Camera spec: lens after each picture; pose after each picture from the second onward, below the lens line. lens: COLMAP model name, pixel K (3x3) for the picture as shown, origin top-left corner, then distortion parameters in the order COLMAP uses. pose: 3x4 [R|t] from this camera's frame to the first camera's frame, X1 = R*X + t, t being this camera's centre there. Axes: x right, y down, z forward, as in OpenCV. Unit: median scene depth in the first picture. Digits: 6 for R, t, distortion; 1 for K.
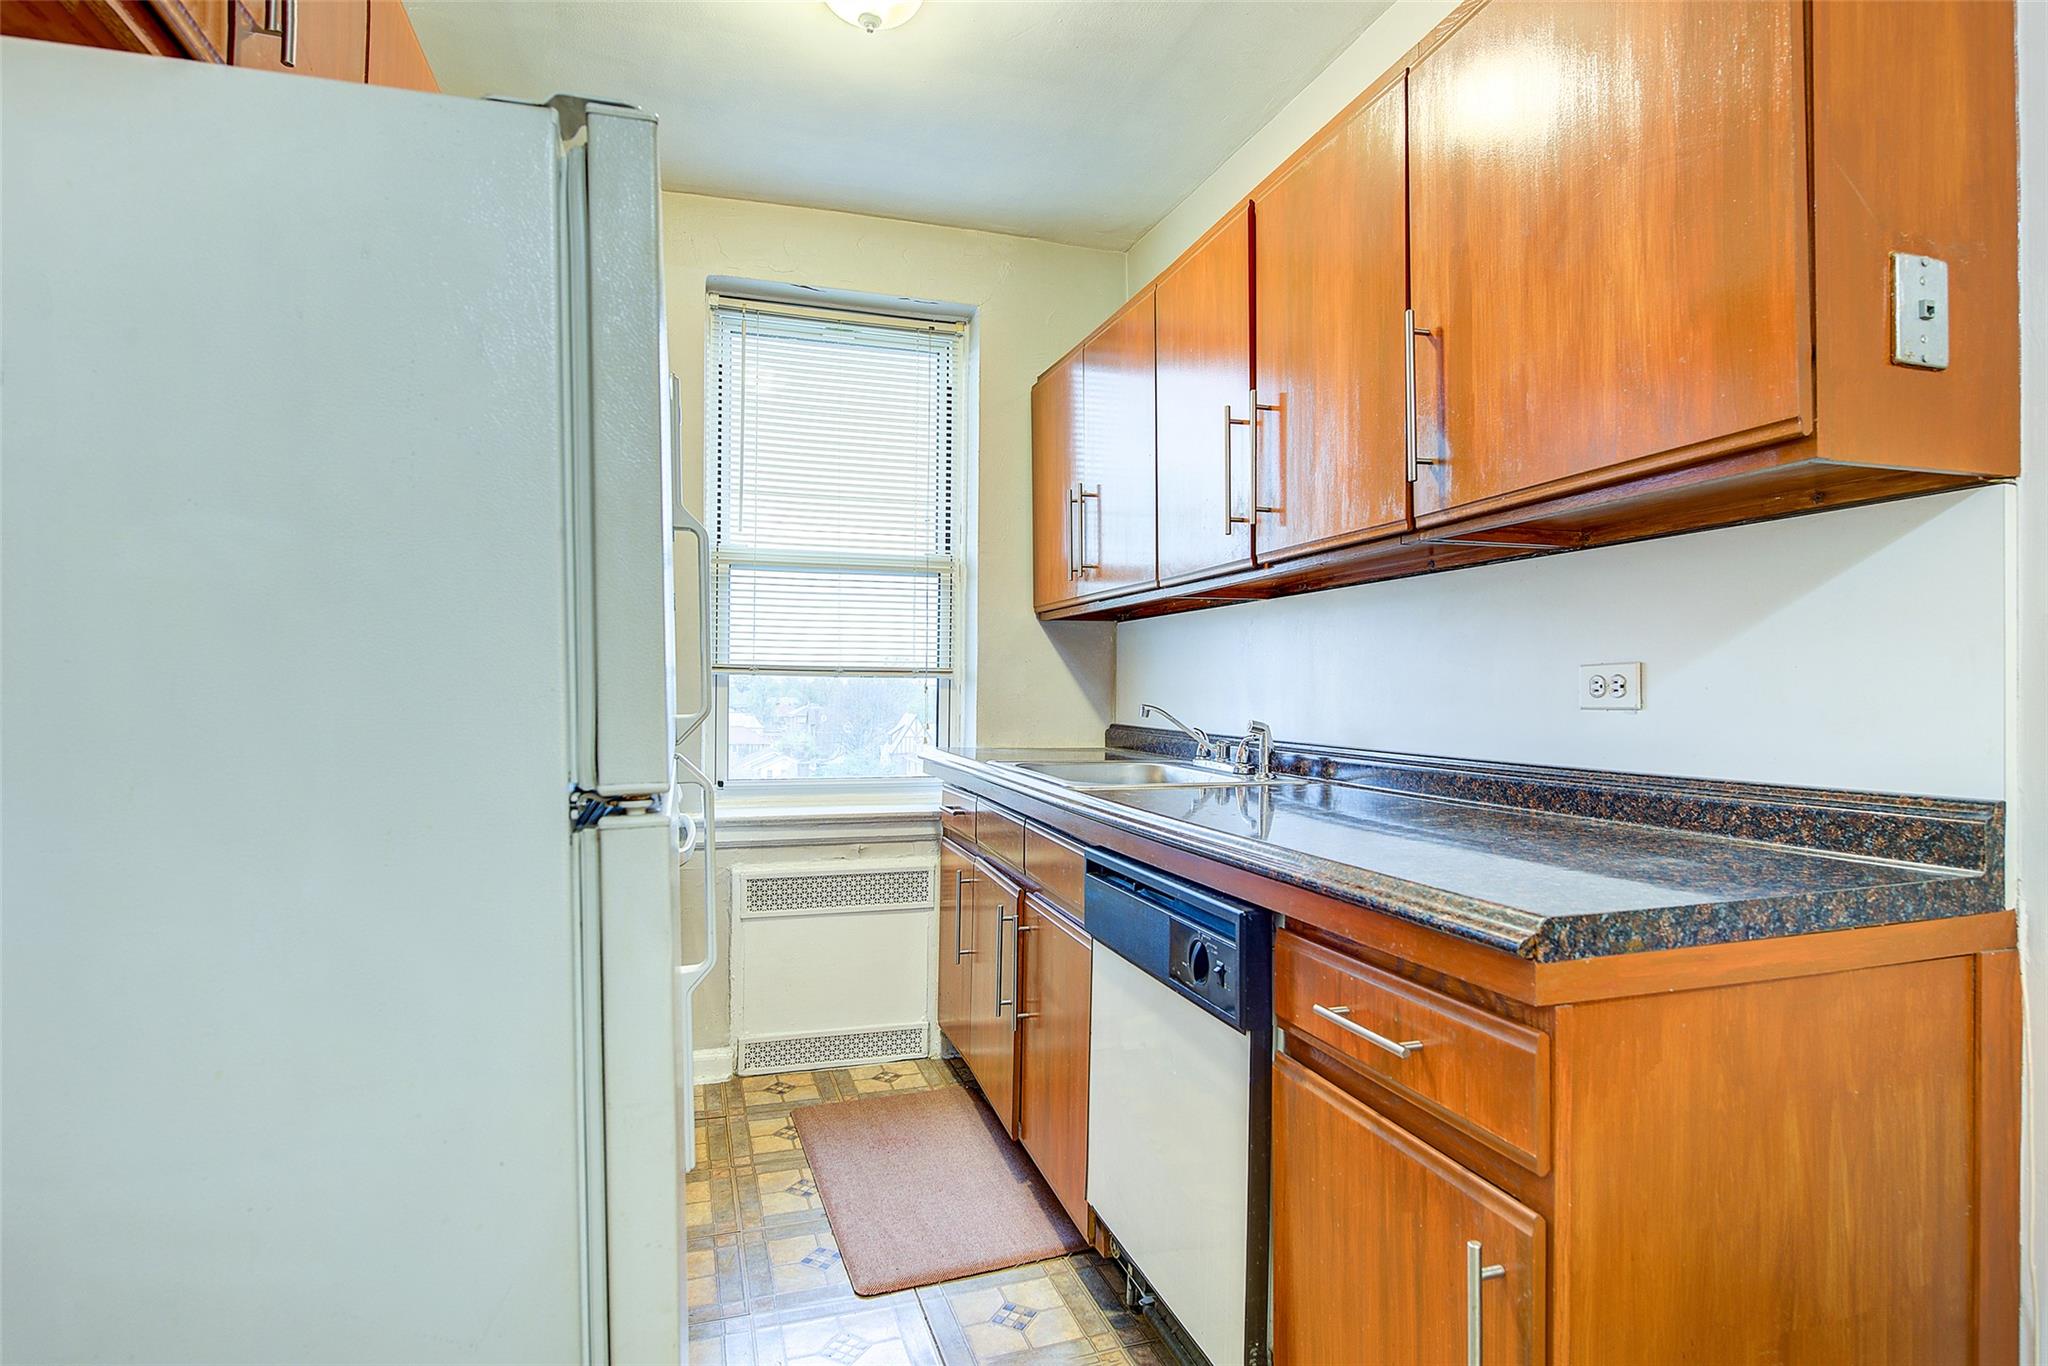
lens RADIAL K [[1079.6, 0, 1031.1], [0, 1079.6, 687.3], [0, 0, 1]] dist [0.000072, -0.000120]
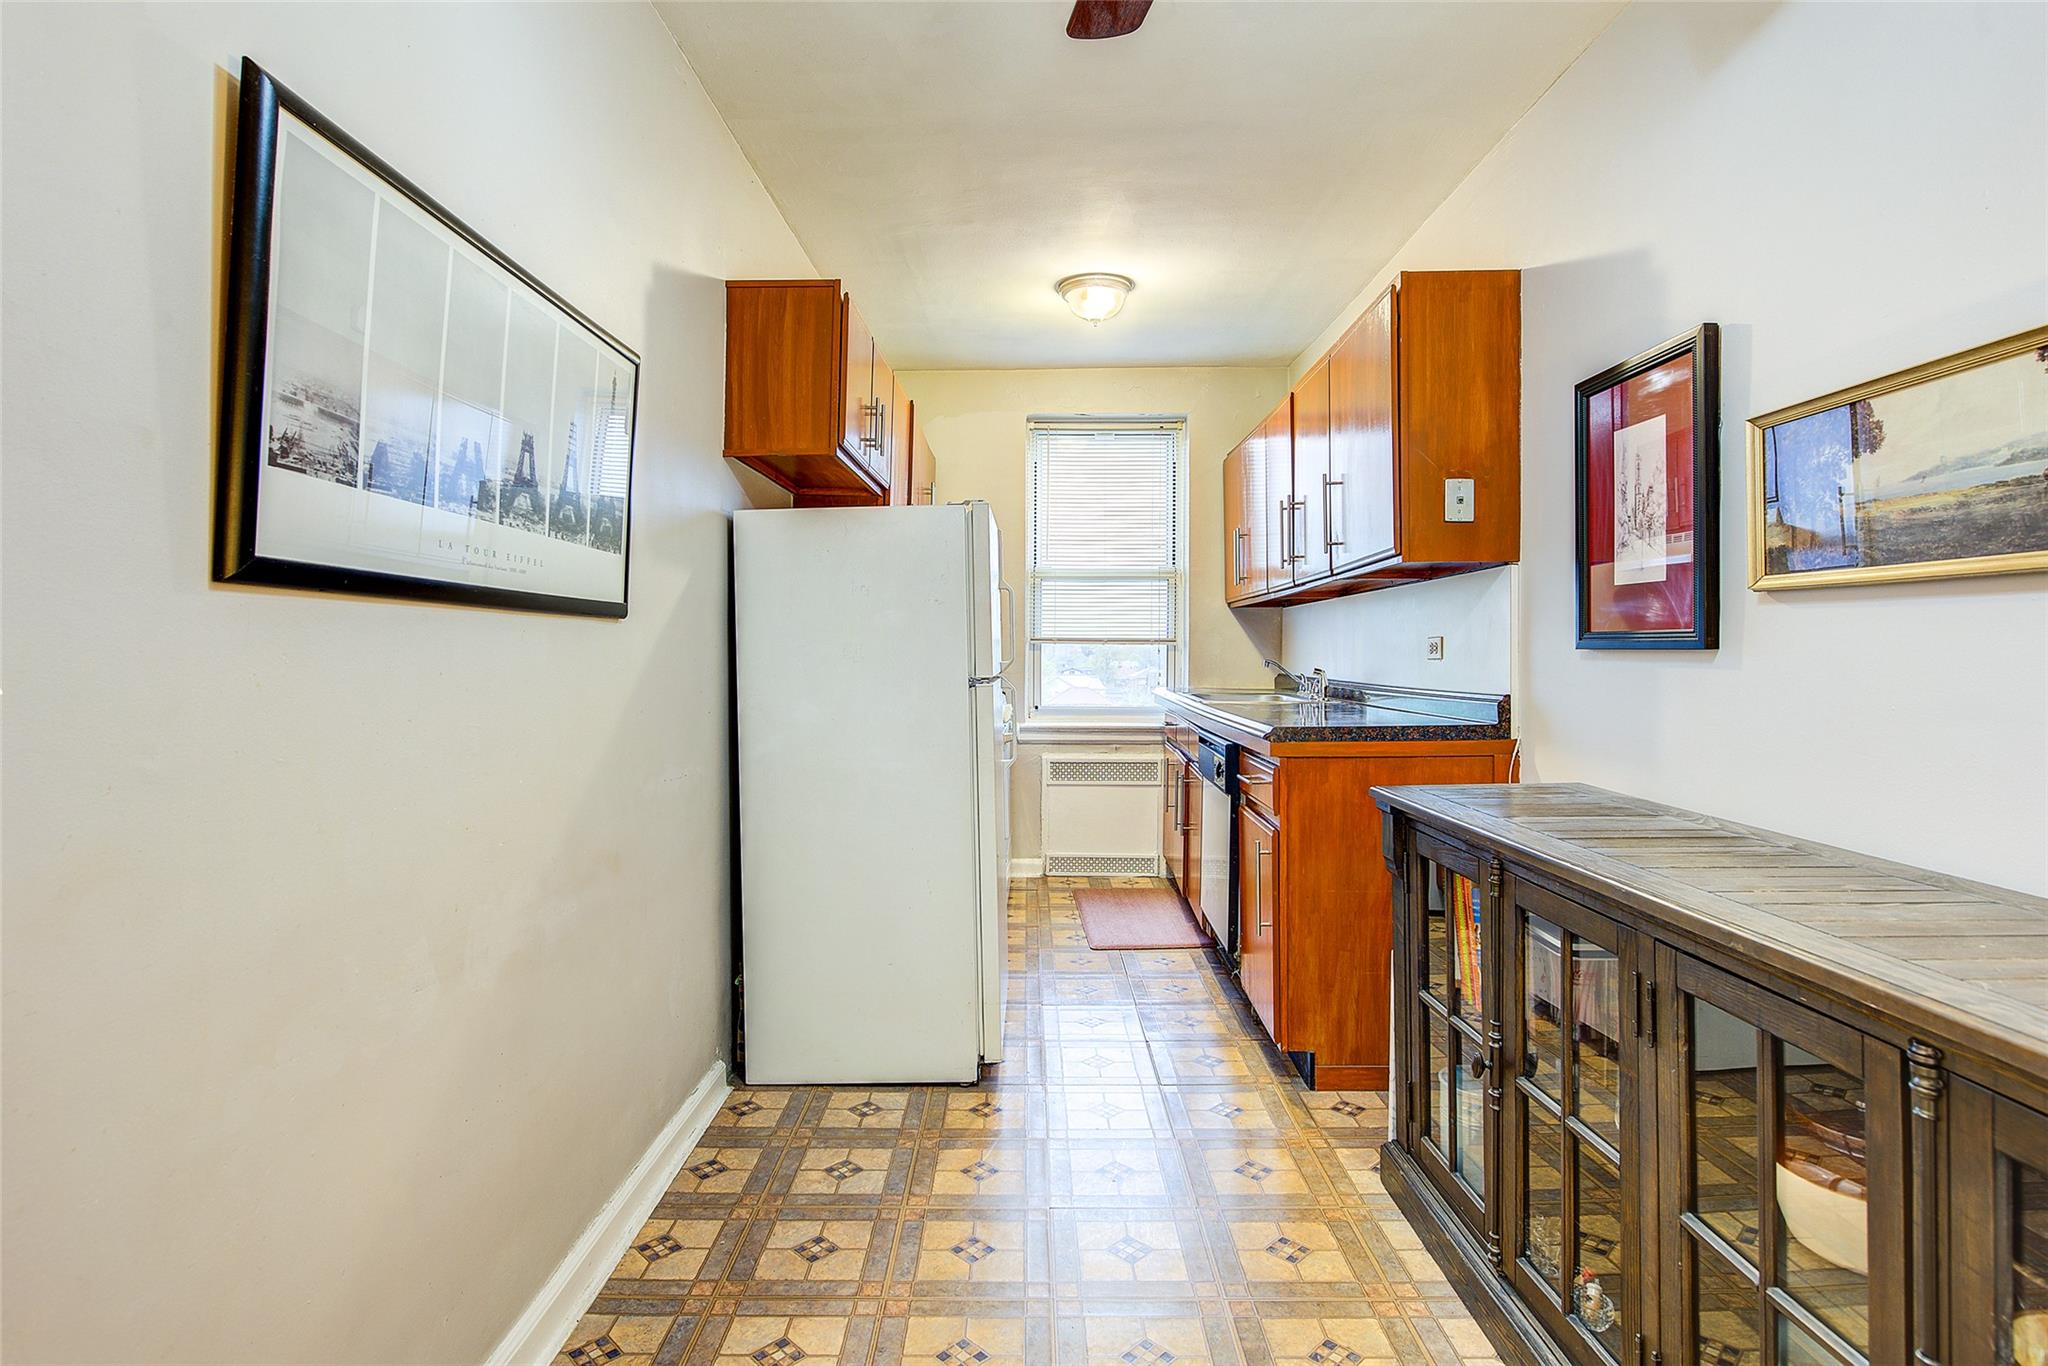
lens RADIAL K [[1049.0, 0, 1015.7], [0, 1049.0, 652.0], [0, 0, 1]] dist [-0.000201, -0.001116]
pose [[0.945538, -0.003422, -0.325494, 0.255175], [0.003578, 0.999994, -0.000118, 0.002049], [0.325492, -0.001053, 0.945544, -0.666957]]
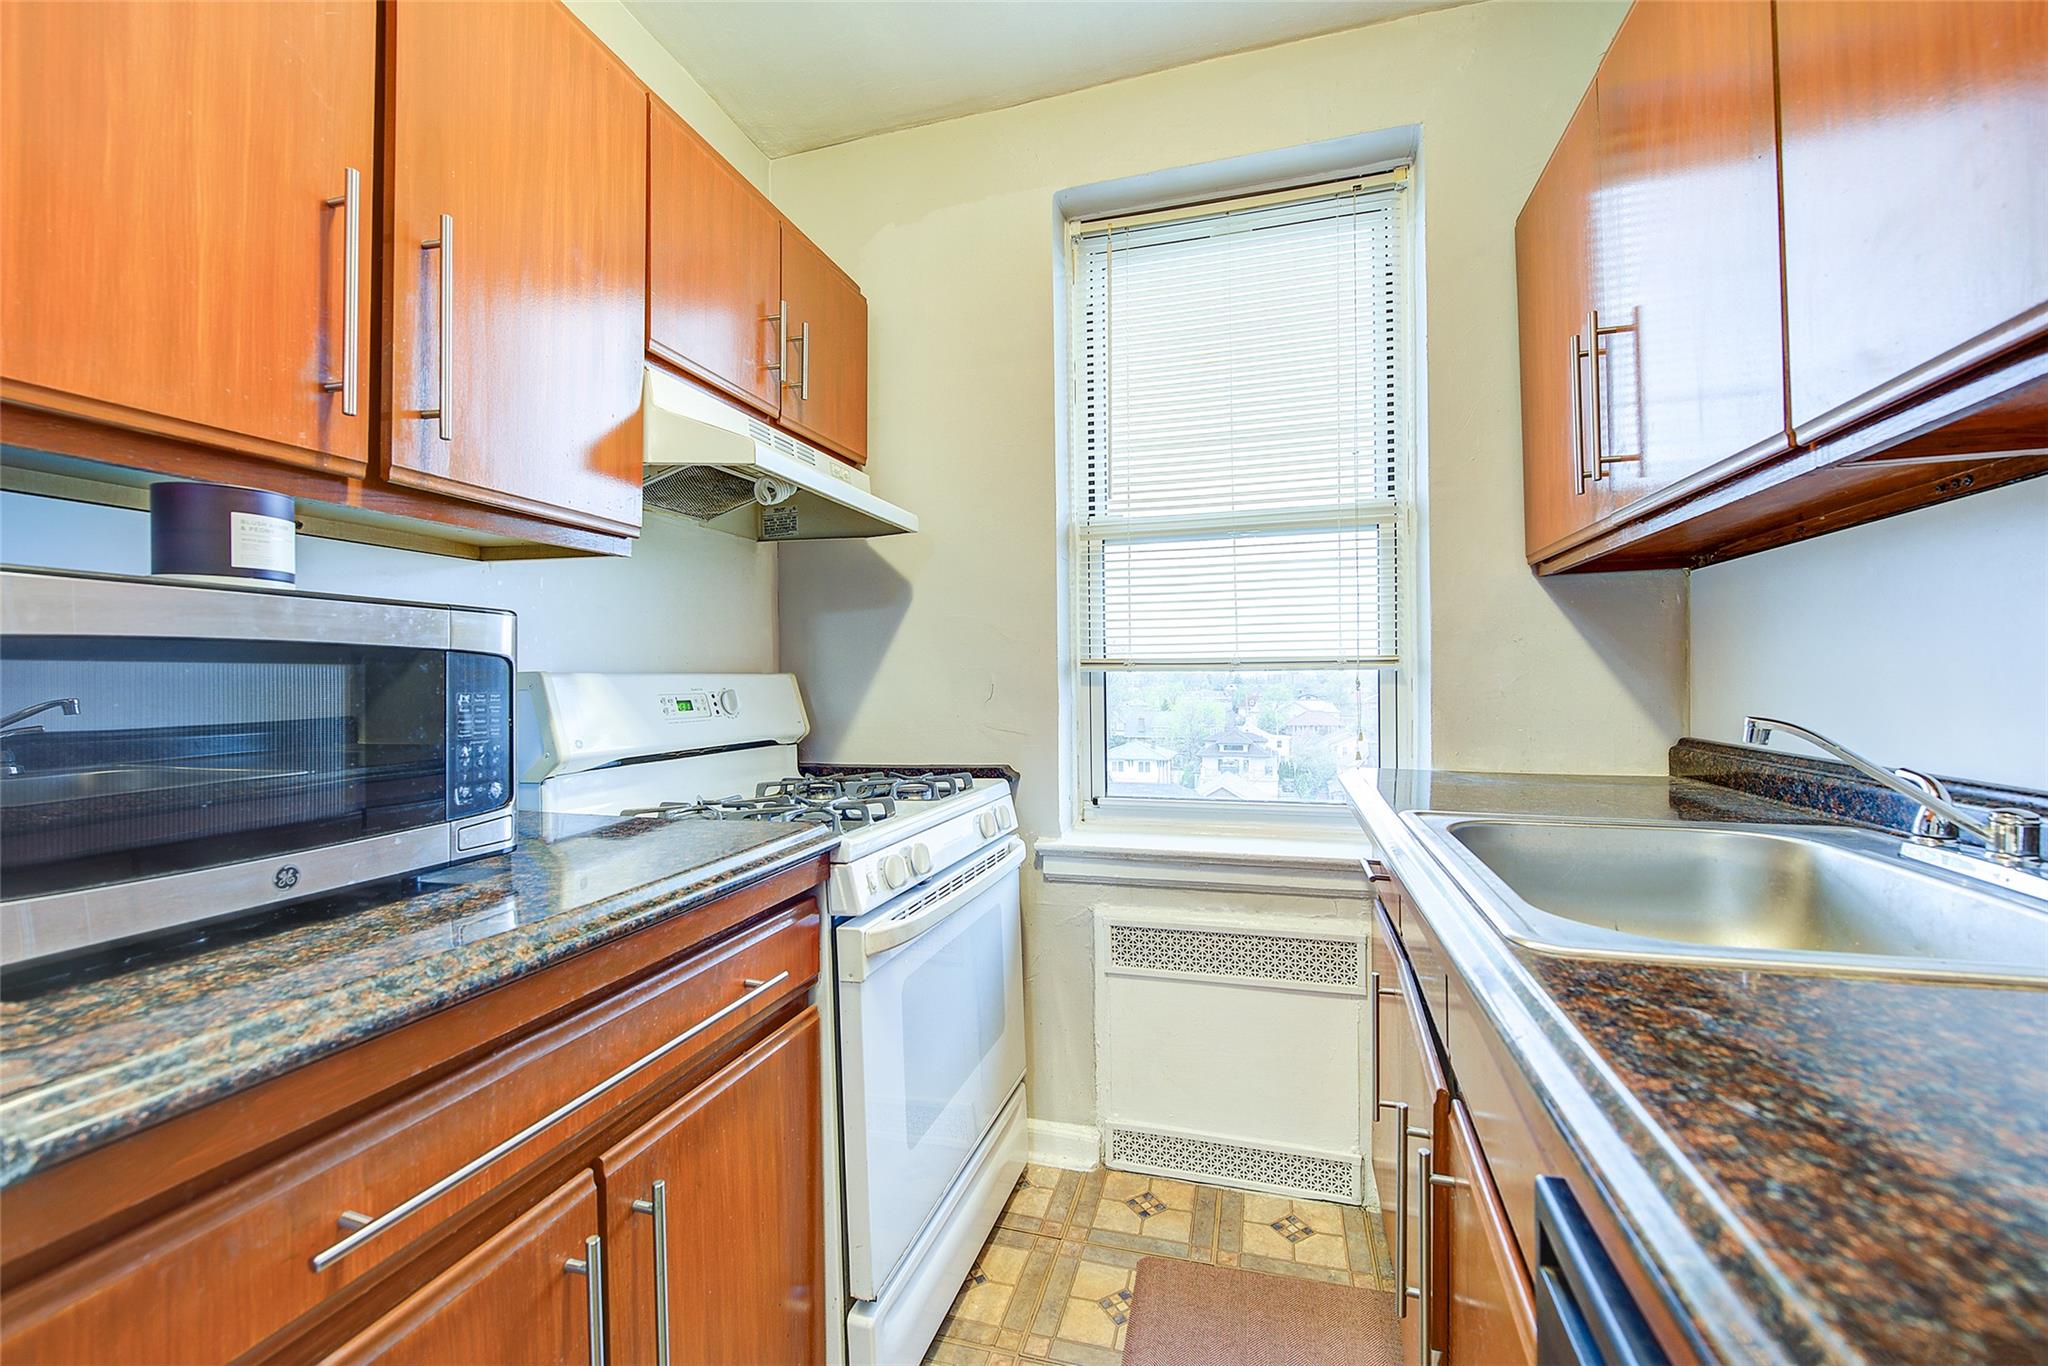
lens RADIAL K [[843.8, 0, 1028.2], [0, 843.8, 680.0], [0, 0, 1]] dist [0.000742, 0.000060]
pose [[0.824459, -0.017631, -0.565647, 0.049888], [0.017436, 0.999831, -0.005751, -0.002560], [0.565653, -0.005121, 0.824627, 0.491337]]
